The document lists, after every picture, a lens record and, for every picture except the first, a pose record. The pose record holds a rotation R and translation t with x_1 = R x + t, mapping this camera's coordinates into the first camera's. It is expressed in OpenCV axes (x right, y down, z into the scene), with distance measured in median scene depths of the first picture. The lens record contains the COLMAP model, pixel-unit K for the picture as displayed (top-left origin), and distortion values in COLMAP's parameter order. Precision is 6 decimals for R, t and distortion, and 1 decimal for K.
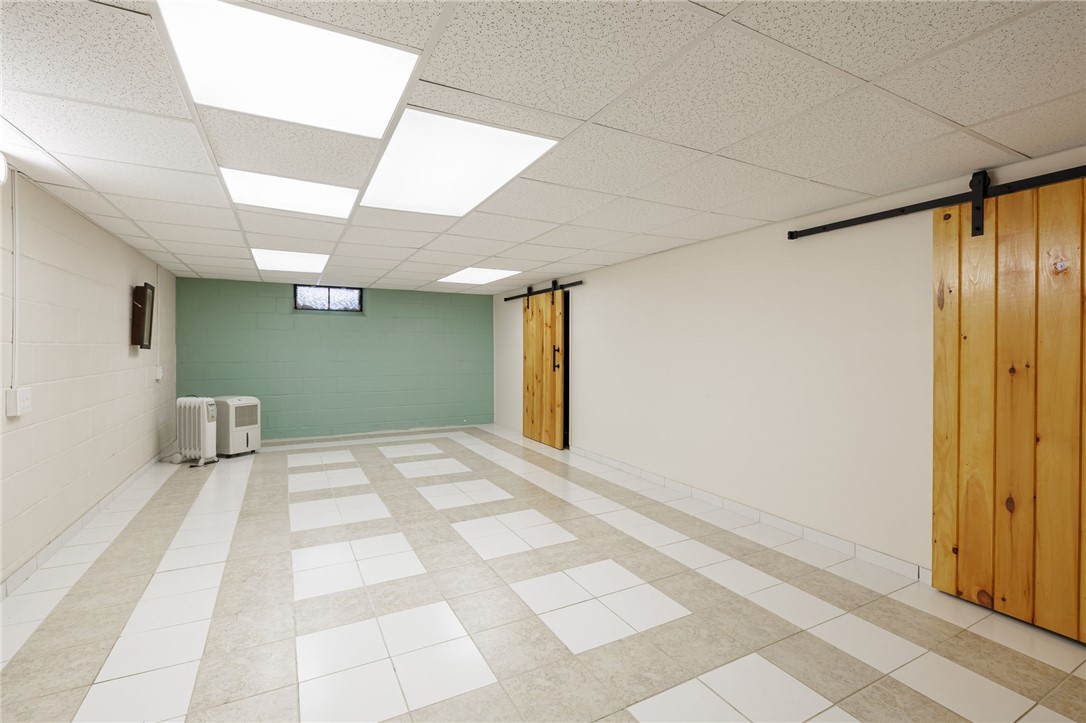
lens RADIAL K [[487.4, 0, 542.0], [0, 487.4, 351.4], [0, 0, 1]] dist [-0.003465, -0.000281]
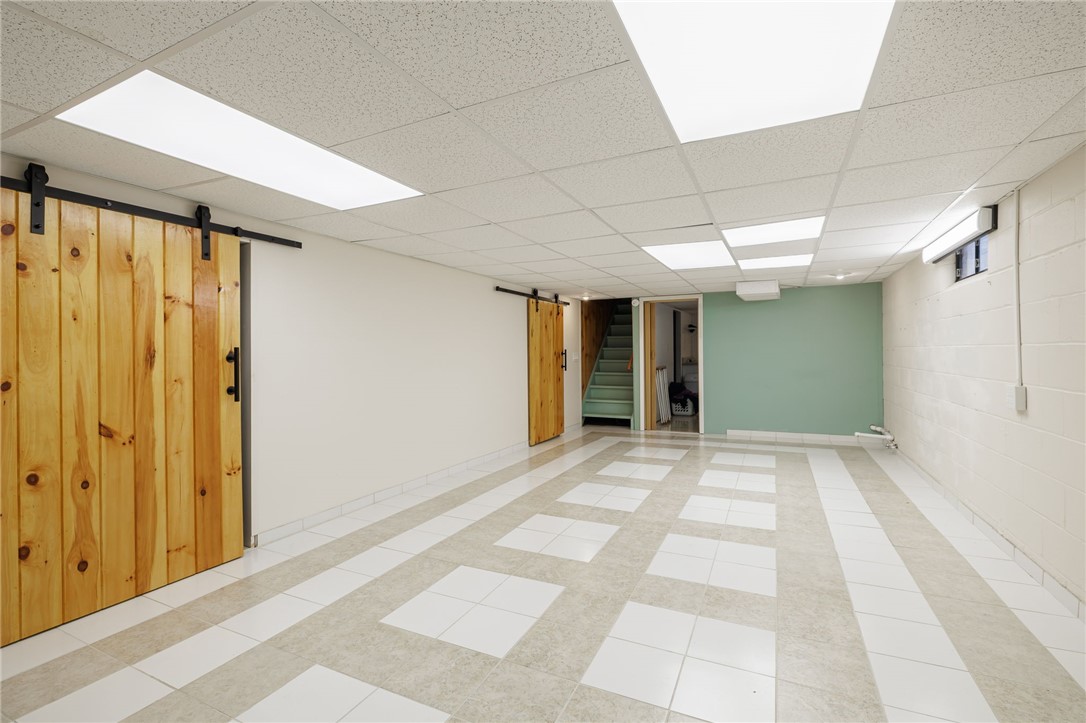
lens RADIAL K [[487.4, 0, 542.0], [0, 487.4, 351.4], [0, 0, 1]] dist [-0.003465, -0.000281]
pose [[-0.591743, 0.005289, 0.806109, -0.909367], [0.010017, 0.999950, 0.000793, -0.010293], [-0.806064, 0.008544, -0.591766, 1.727965]]
